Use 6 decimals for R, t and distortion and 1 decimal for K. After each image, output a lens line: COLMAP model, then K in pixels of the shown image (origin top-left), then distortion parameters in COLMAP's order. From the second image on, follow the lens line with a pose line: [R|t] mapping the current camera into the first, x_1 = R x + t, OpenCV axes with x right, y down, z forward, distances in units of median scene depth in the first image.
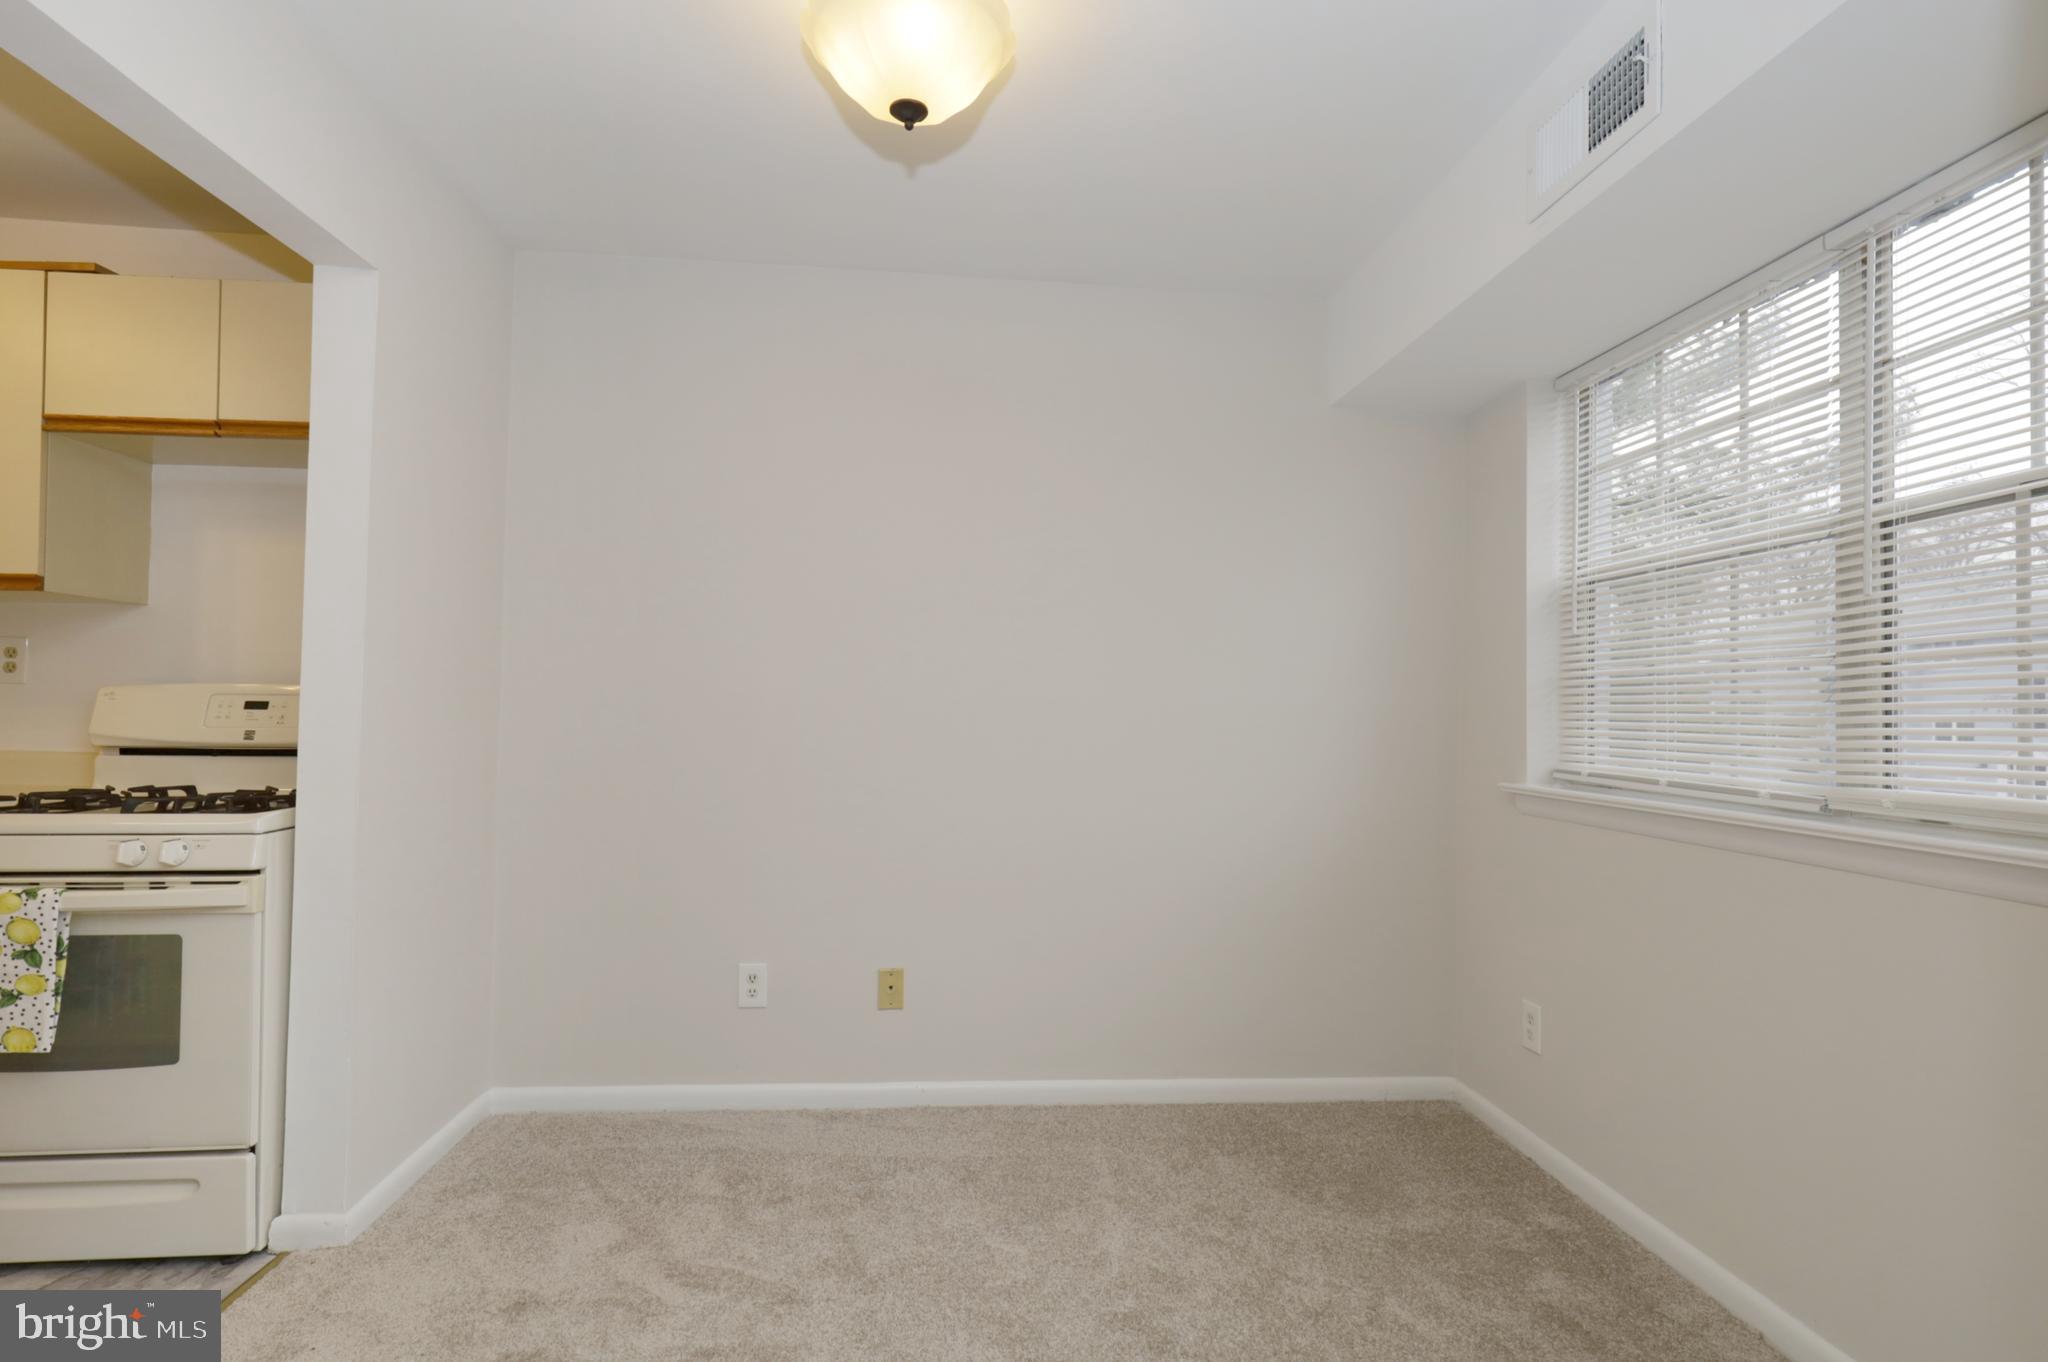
lens RADIAL K [[968.9, 0, 1024.0], [0, 968.9, 681.0], [0, 0, 1]] dist [-0.001015, 0.006645]
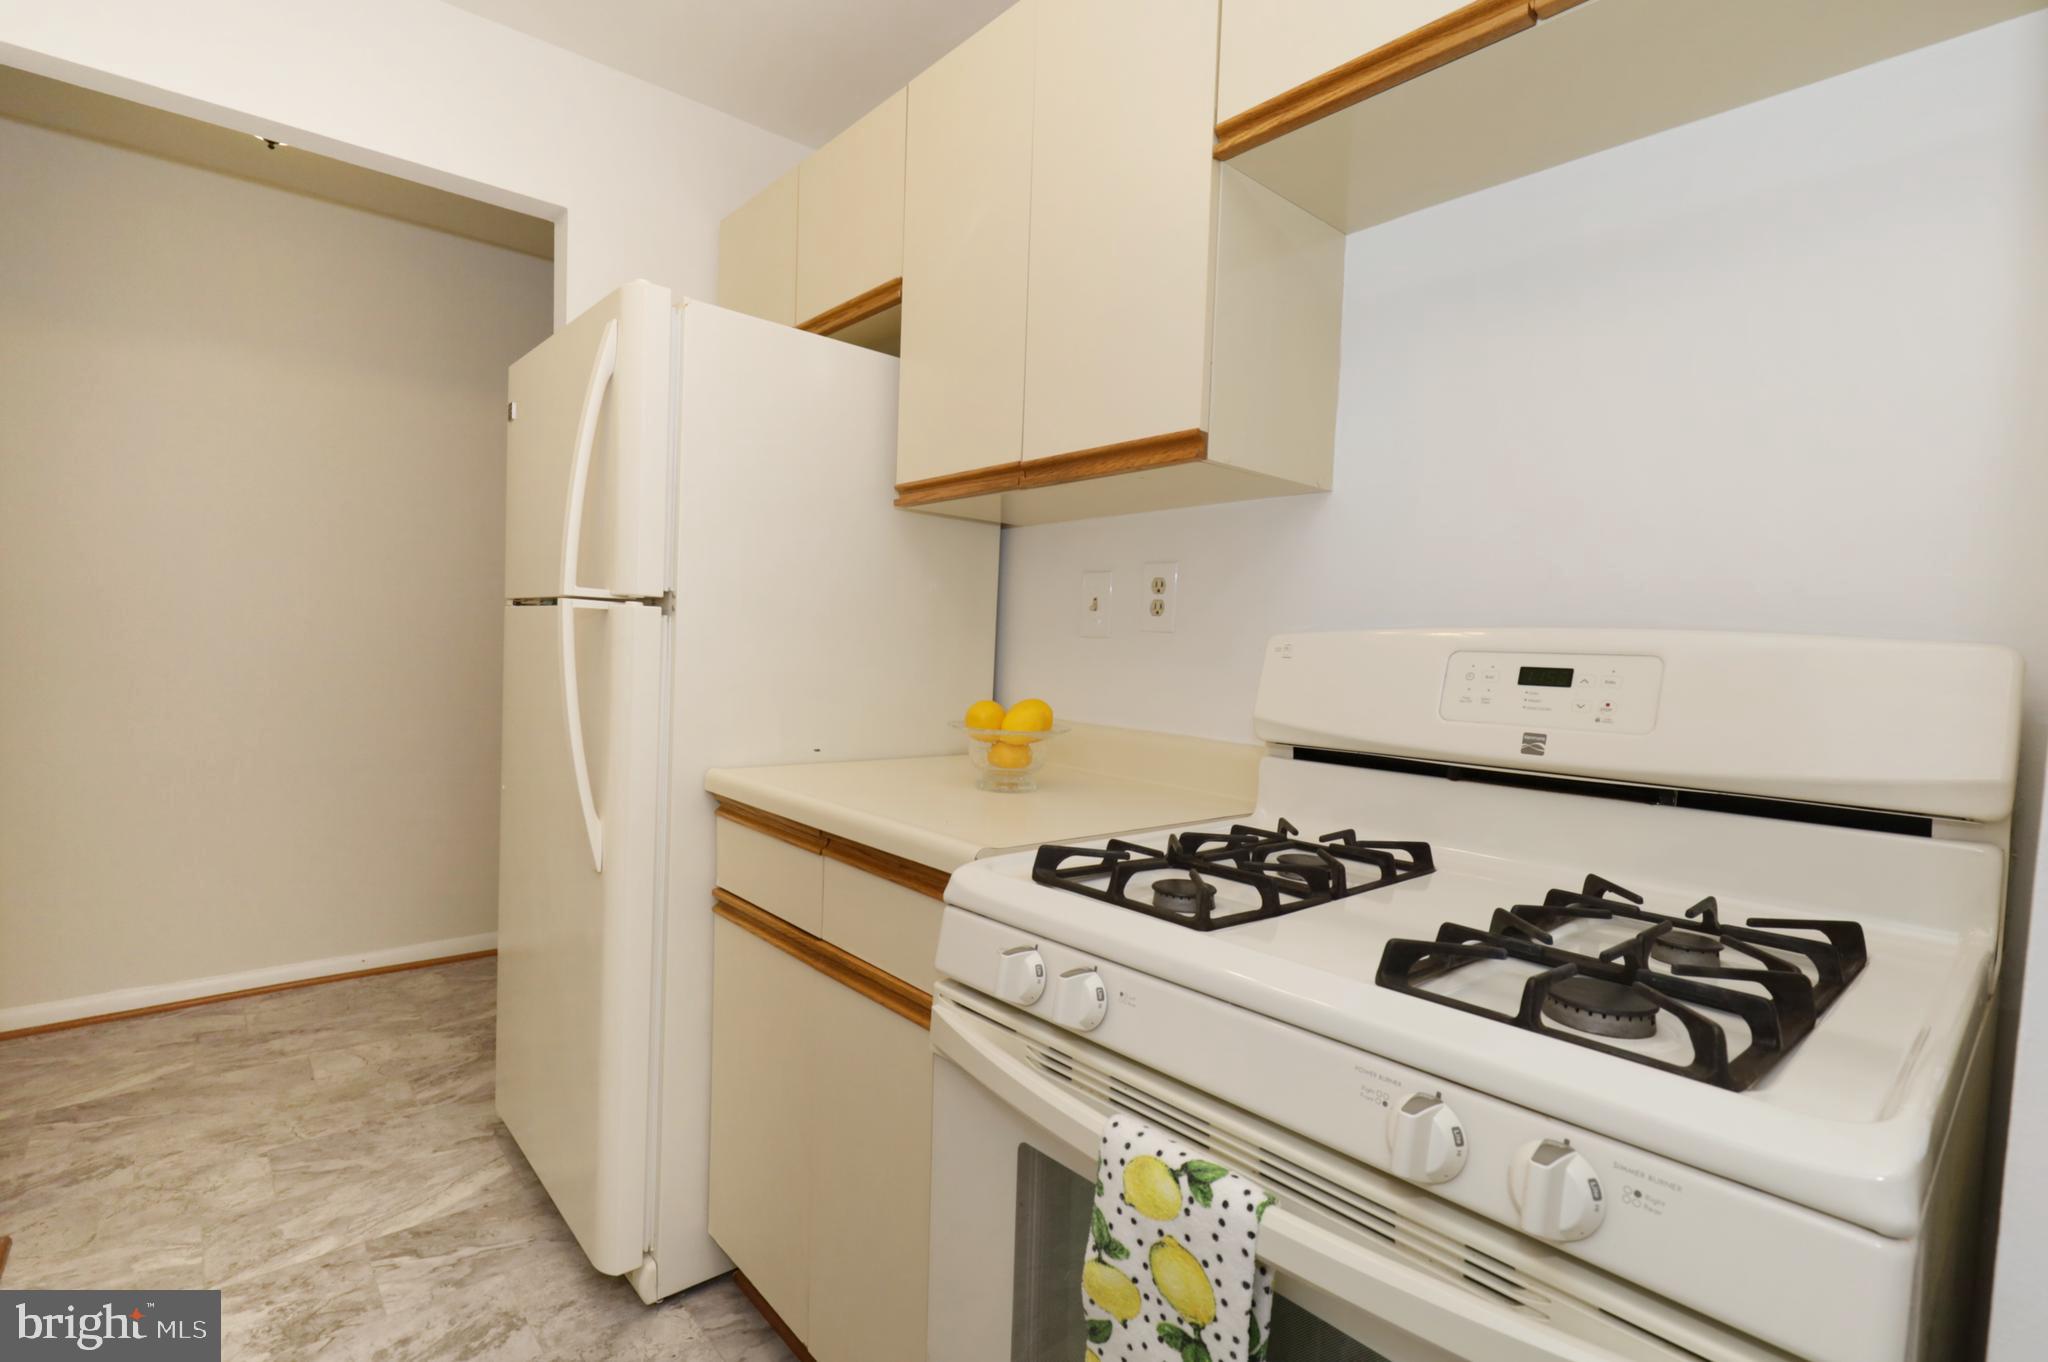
lens RADIAL K [[968.9, 0, 1024.0], [0, 968.9, 681.0], [0, 0, 1]] dist [-0.001015, 0.006645]
pose [[0.596442, 0.038478, -0.801733, -0.582897], [-0.021870, 0.999258, 0.031688, 0.018283], [0.802358, -0.001366, 0.596842, 0.551697]]
